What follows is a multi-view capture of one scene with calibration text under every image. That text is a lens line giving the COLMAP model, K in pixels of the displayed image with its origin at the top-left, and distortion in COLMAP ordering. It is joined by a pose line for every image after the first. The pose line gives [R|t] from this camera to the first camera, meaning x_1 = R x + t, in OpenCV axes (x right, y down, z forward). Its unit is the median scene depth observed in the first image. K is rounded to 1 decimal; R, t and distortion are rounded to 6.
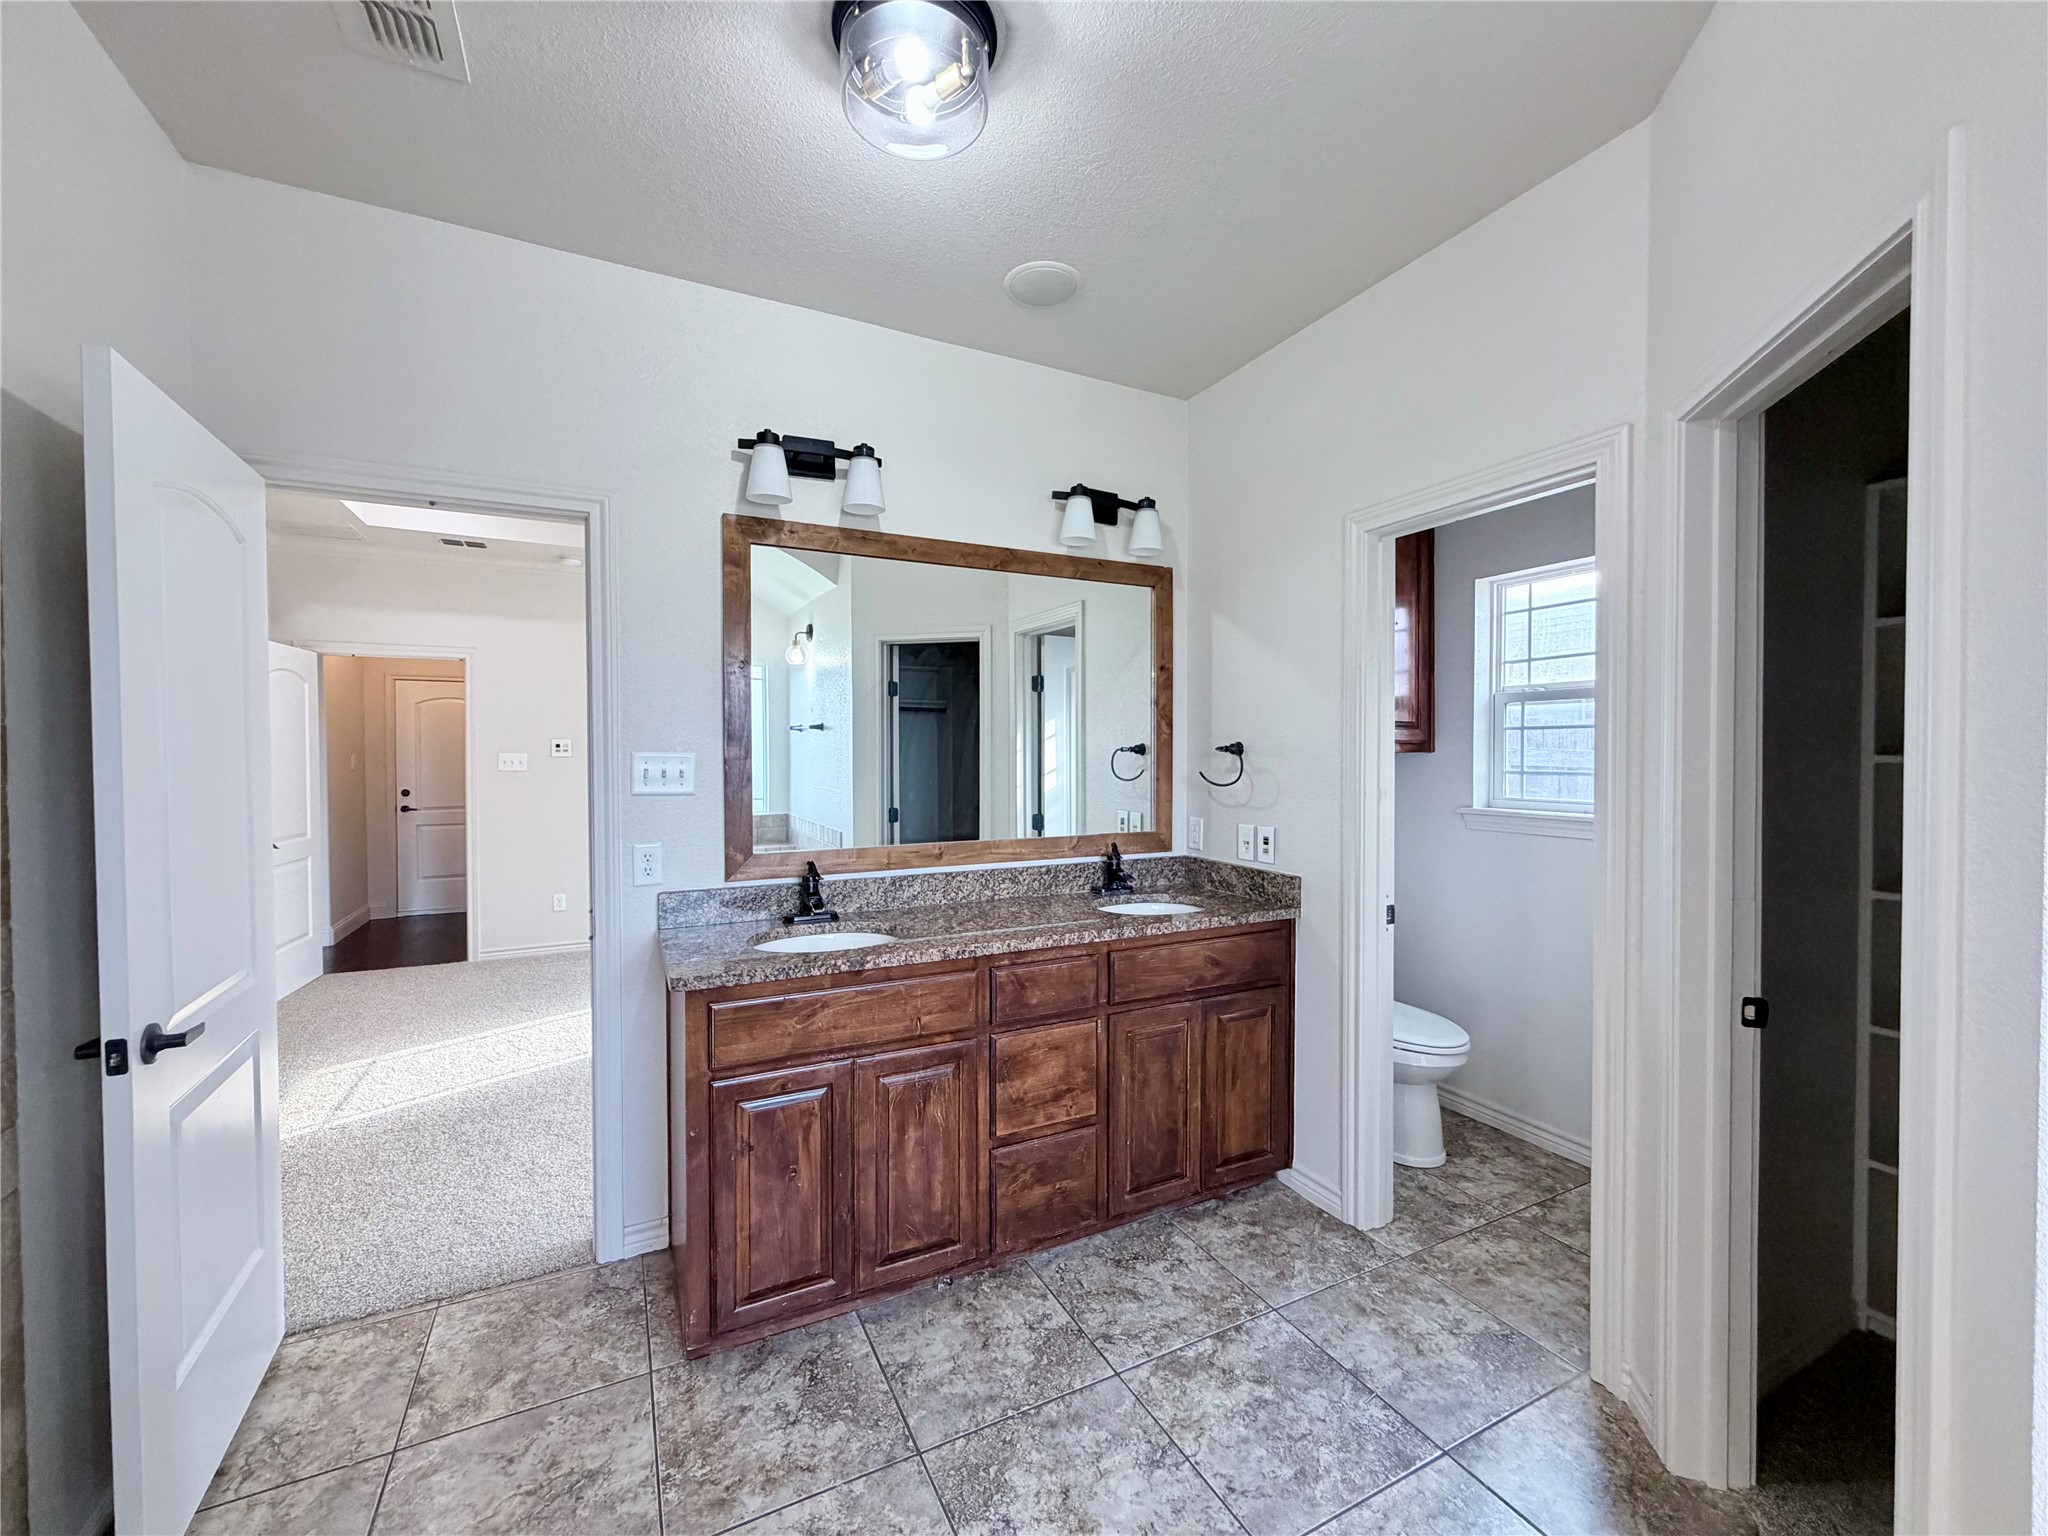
lens RADIAL K [[819.4, 0, 1021.4], [0, 819.4, 768.8], [0, 0, 1]] dist [0.001823, 0.000154]
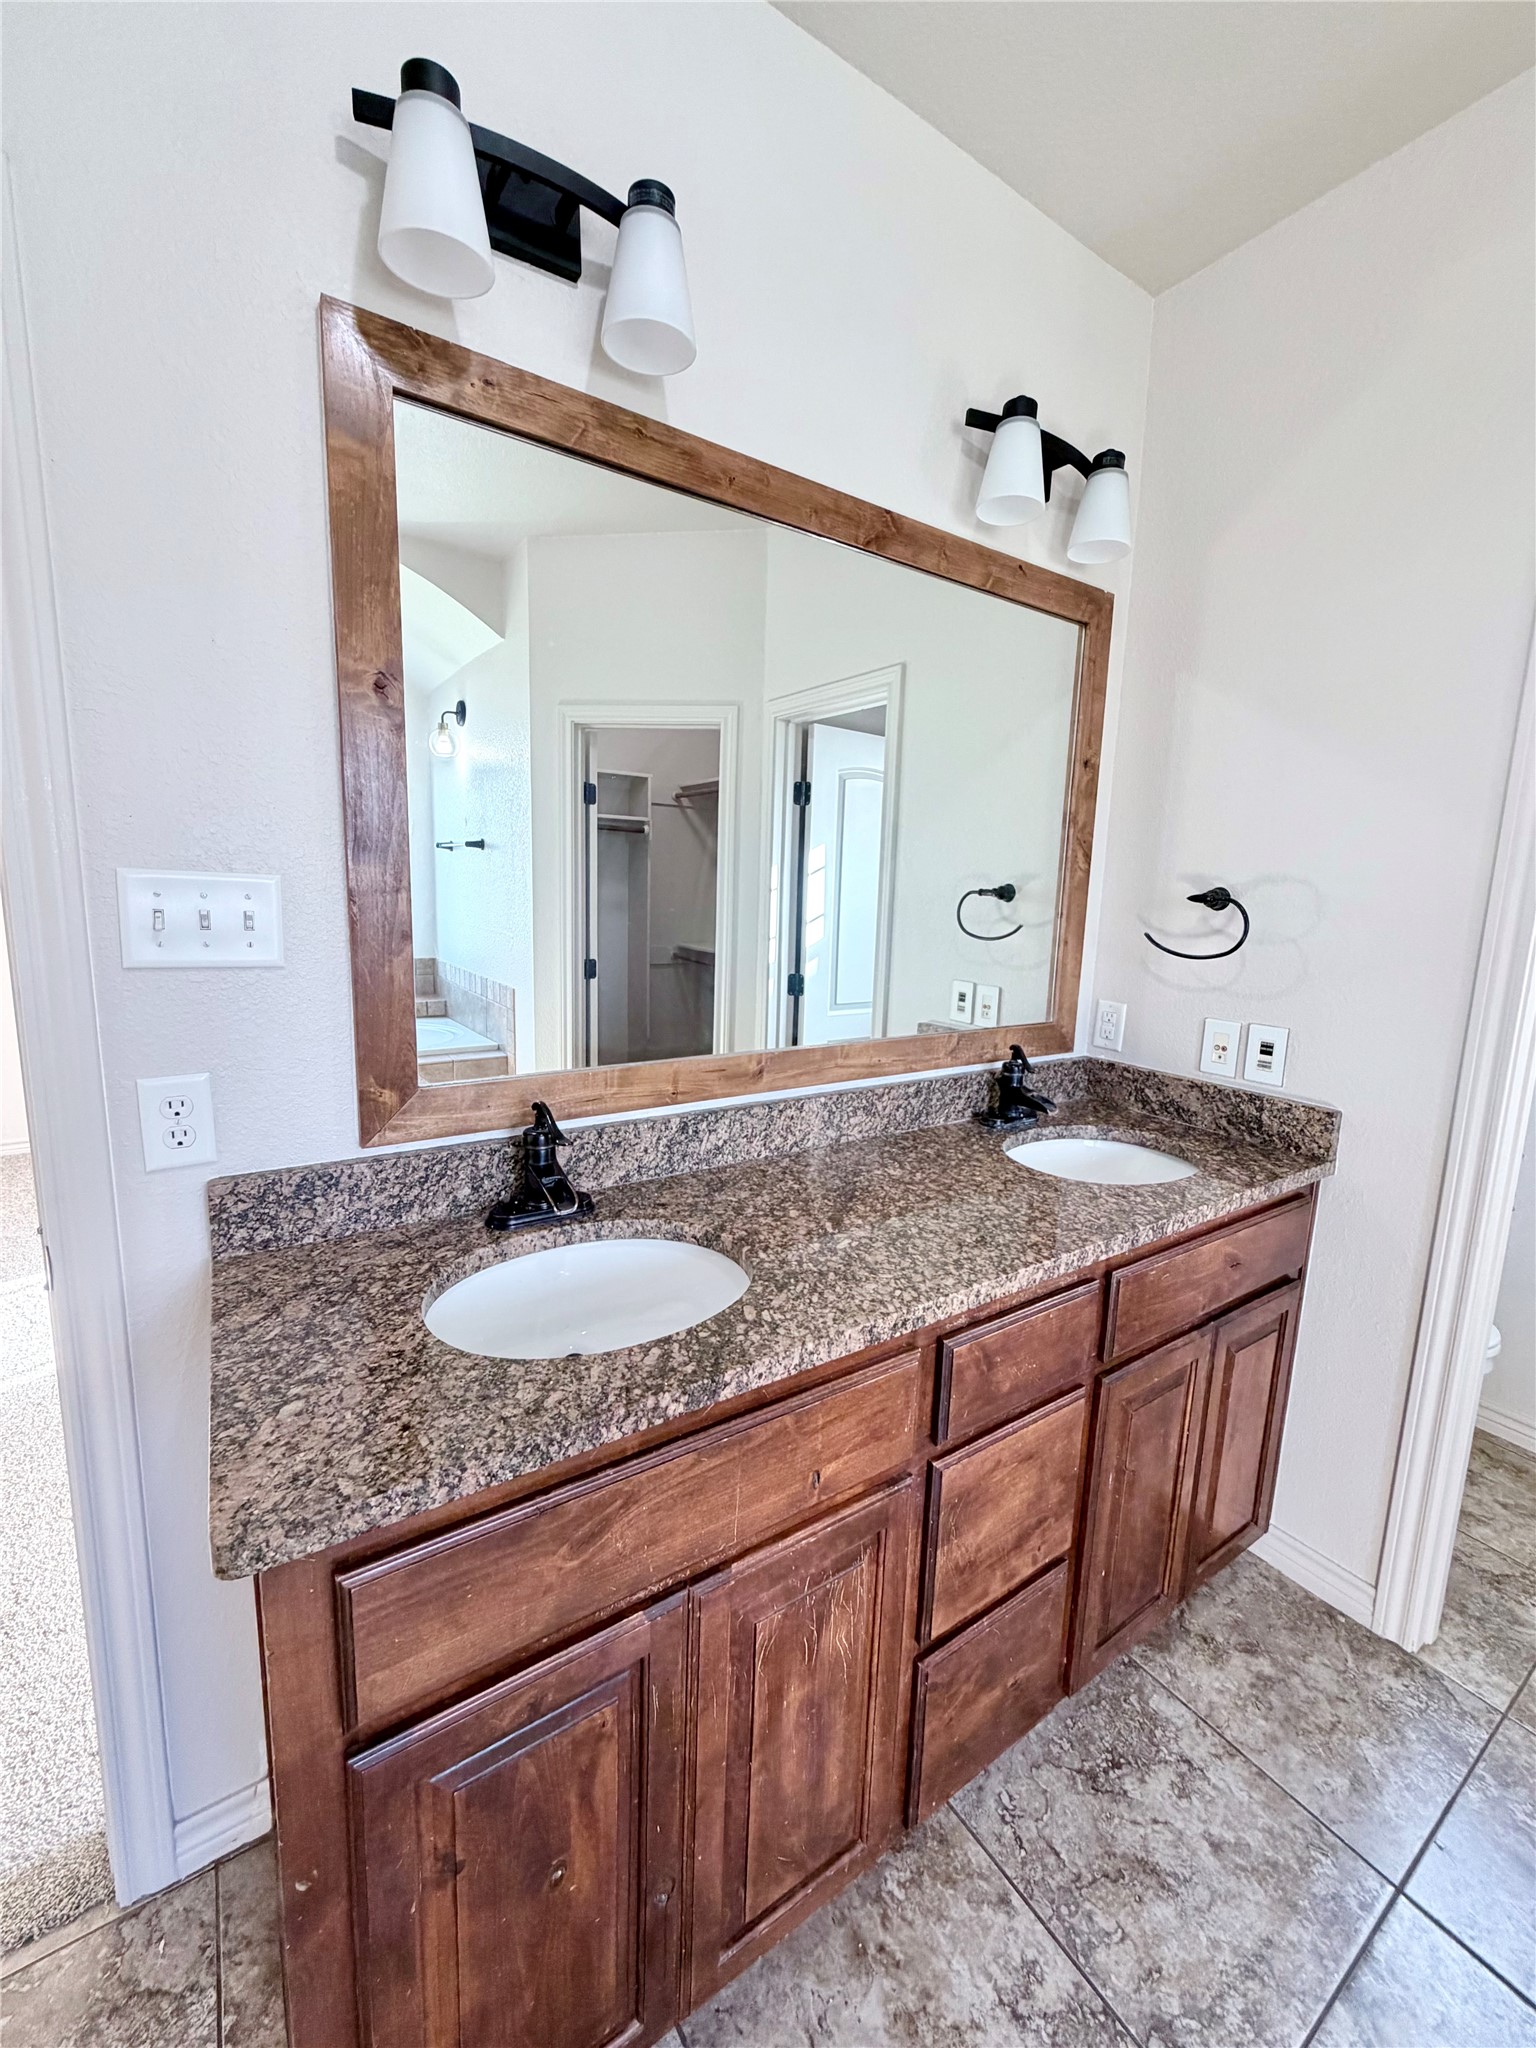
lens RADIAL K [[819.4, 0, 773.7], [0, 819.4, 1017.7], [0, 0, 1]] dist [0.001823, 0.000154]
pose [[0.991040, 0.012412, 0.132991, -0.179761], [-0.030581, 0.990310, 0.135467, -0.010186], [-0.130021, -0.138320, 0.981816, 0.489934]]
